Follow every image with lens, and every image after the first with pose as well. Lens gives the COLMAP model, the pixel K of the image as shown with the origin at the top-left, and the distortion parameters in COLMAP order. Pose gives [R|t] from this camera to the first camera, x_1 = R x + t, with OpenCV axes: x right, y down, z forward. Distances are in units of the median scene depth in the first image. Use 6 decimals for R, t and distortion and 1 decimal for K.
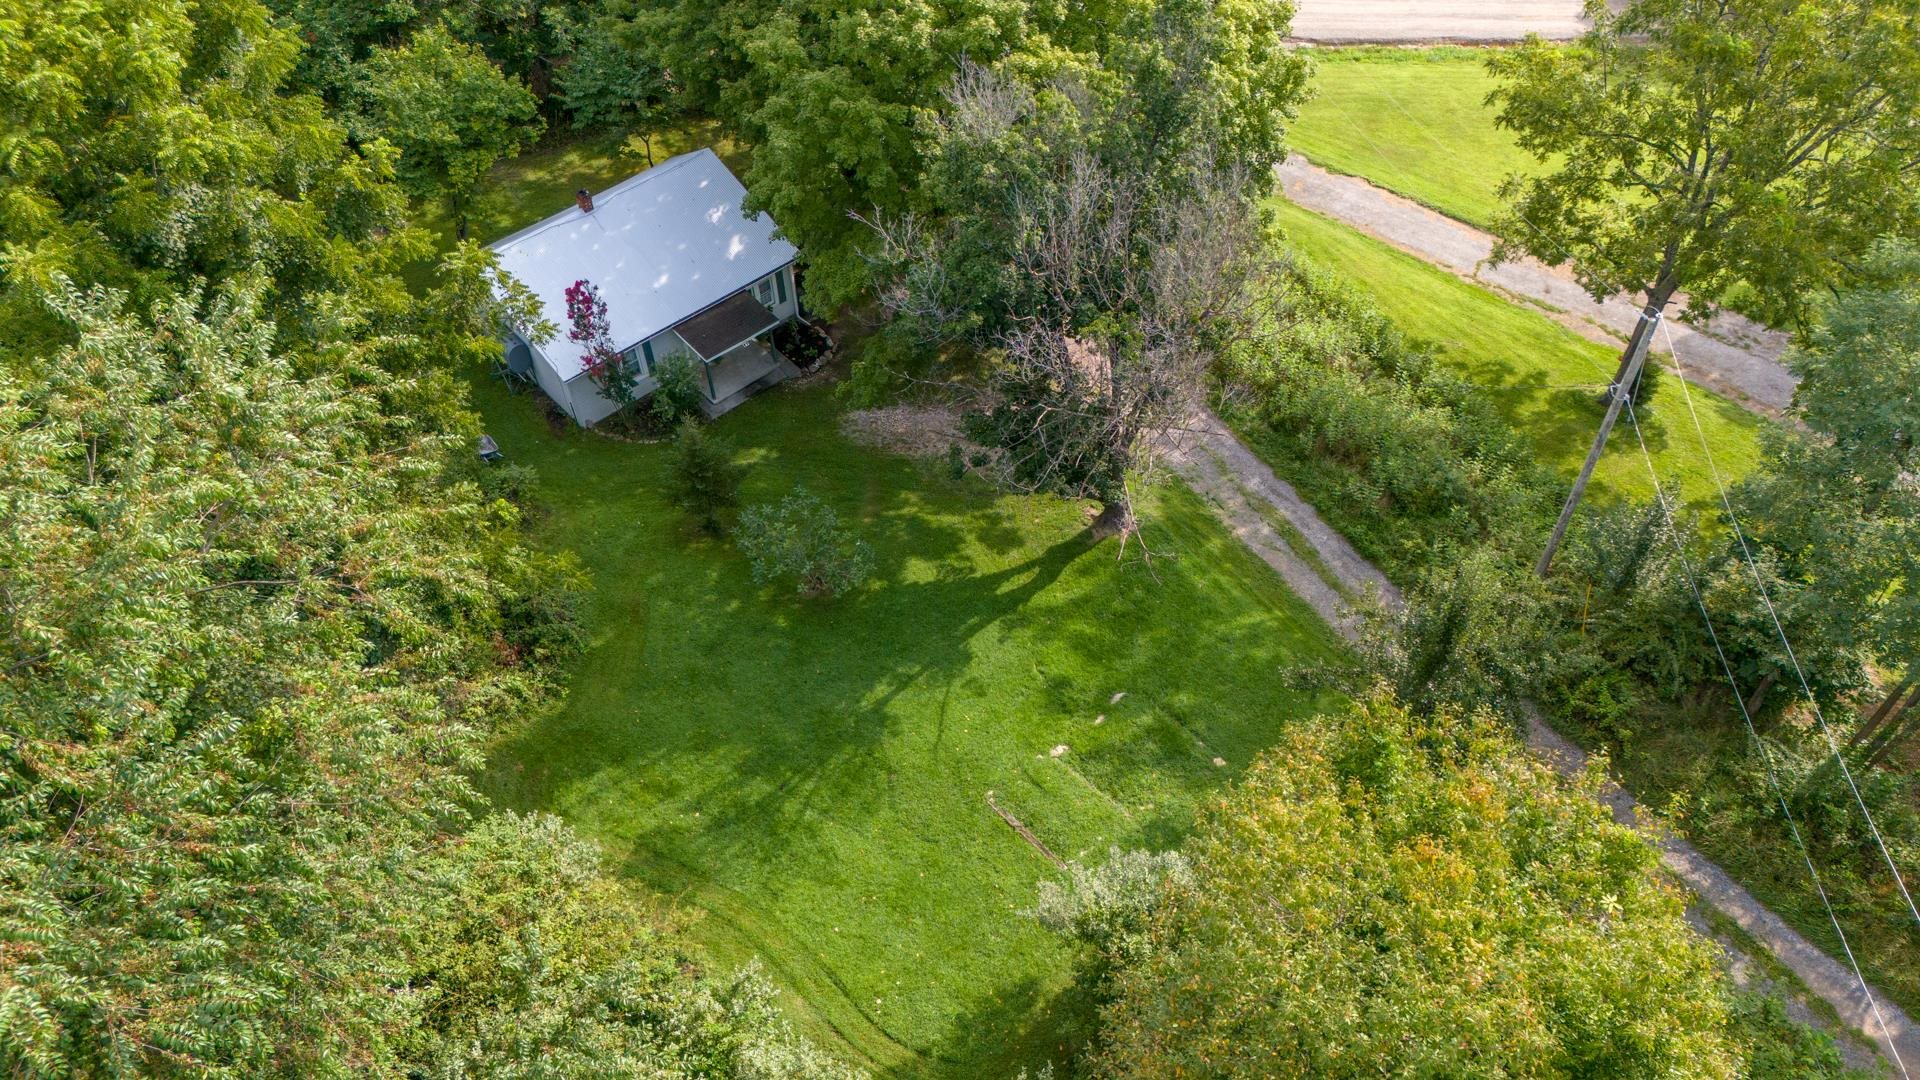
lens RADIAL K [[1528.4, 0, 960.0], [0, 1528.4, 540.0], [0, 0, 1]] dist [0.170946, -0.000714]
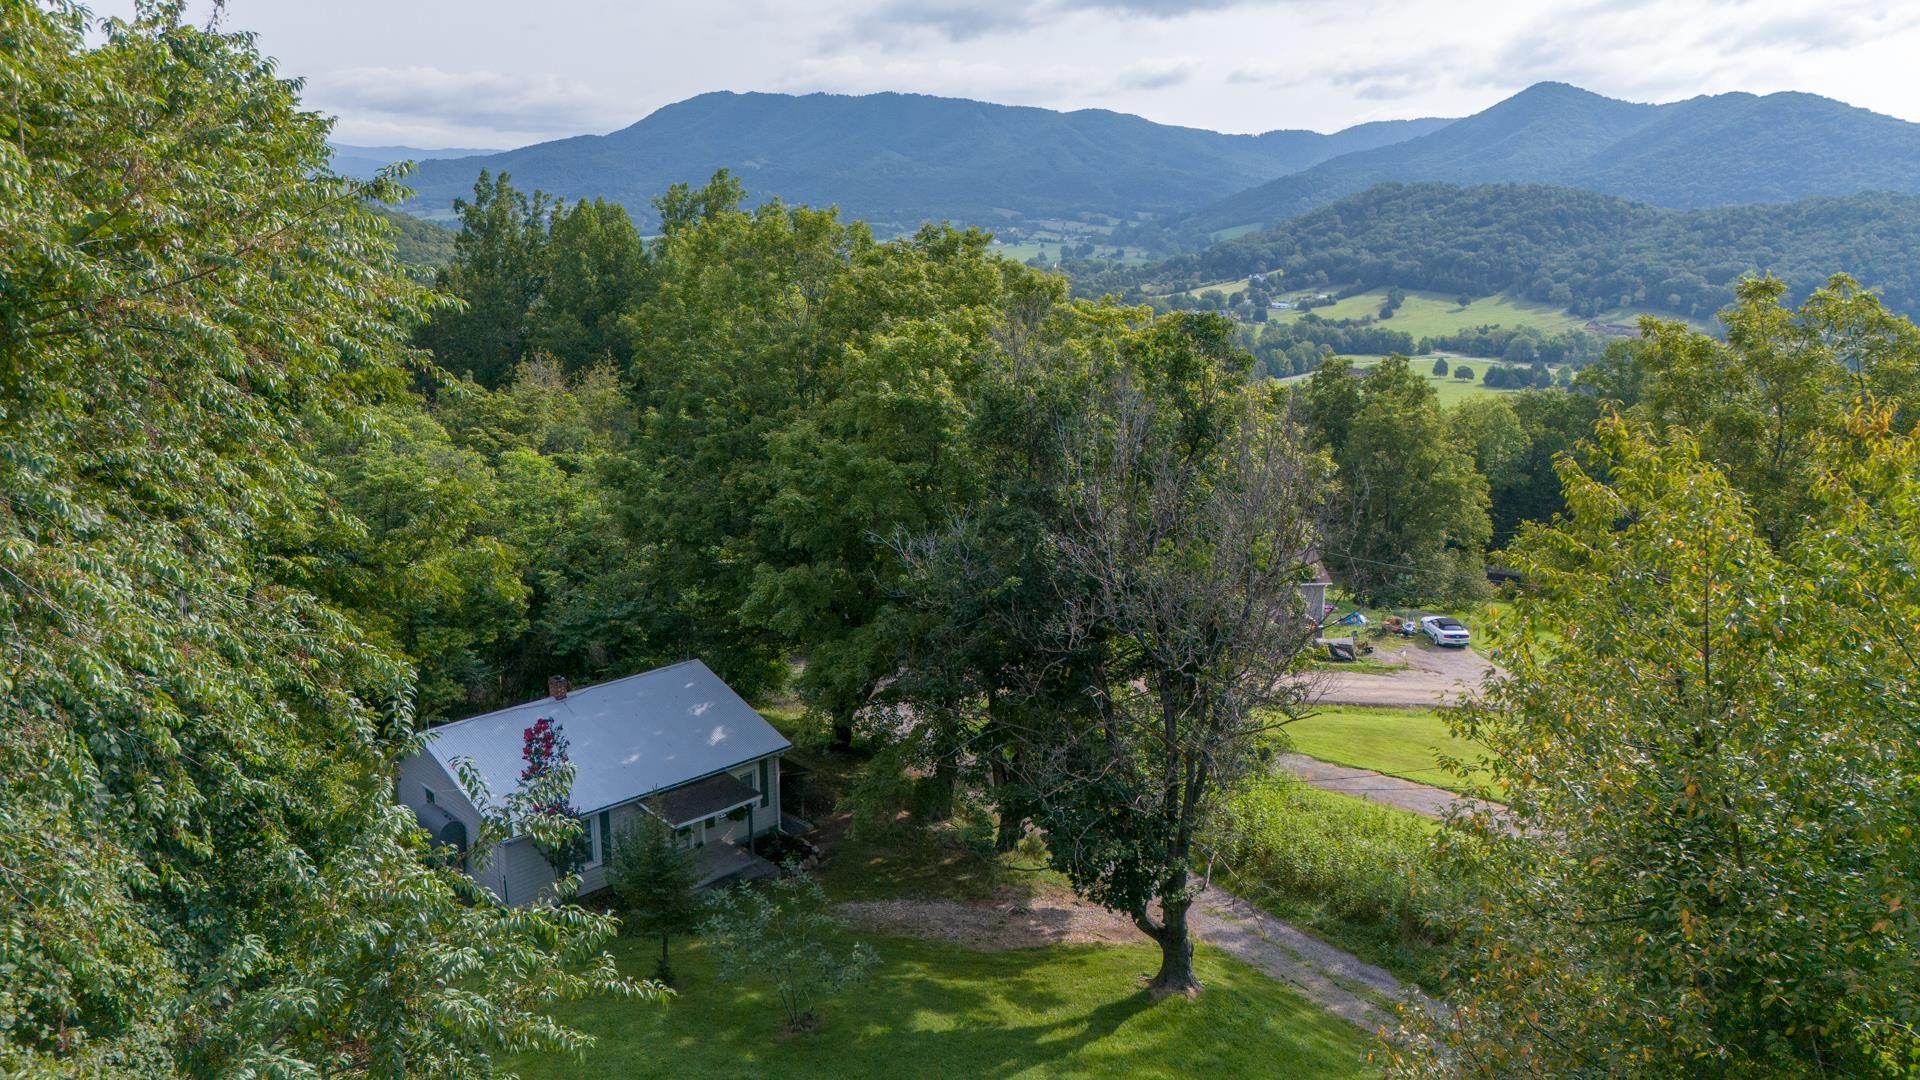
lens RADIAL K [[1484.0, 0, 960.0], [0, 1484.0, 540.0], [0, 0, 1]] dist [0.059464, -0.001358]
pose [[0.999223, 0.011356, 0.037737, -0.042083], [0.013131, 0.806928, -0.590504, 0.256396], [-0.037157, 0.590541, 0.806152, 0.249538]]
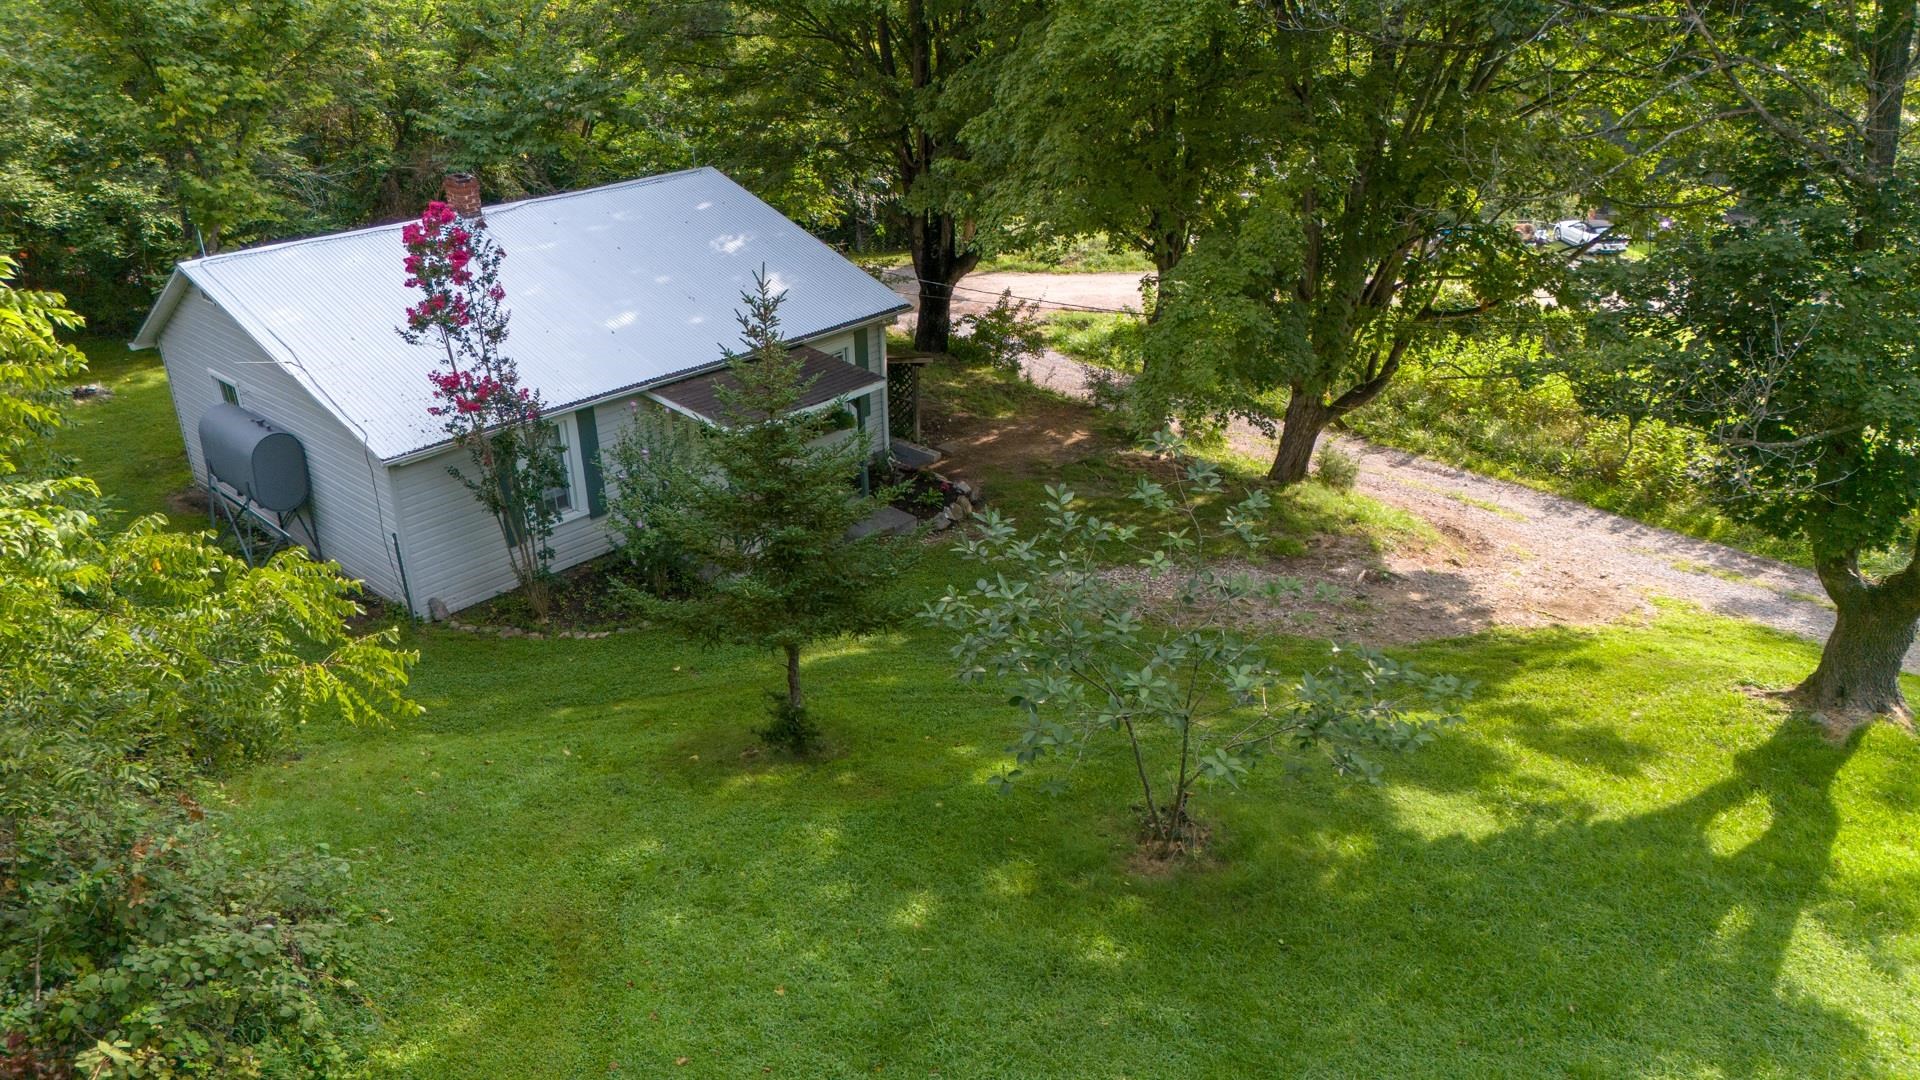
lens RADIAL K [[1410.9, 0, 961.2], [0, 1410.9, 591.2], [0, 0, 1]] dist [0.036259, -0.001607]
pose [[0.992734, -0.031000, 0.116272, -0.156587], [0.074156, 0.918568, -0.388244, 0.083880], [-0.094768, 0.394045, 0.914192, 0.688071]]
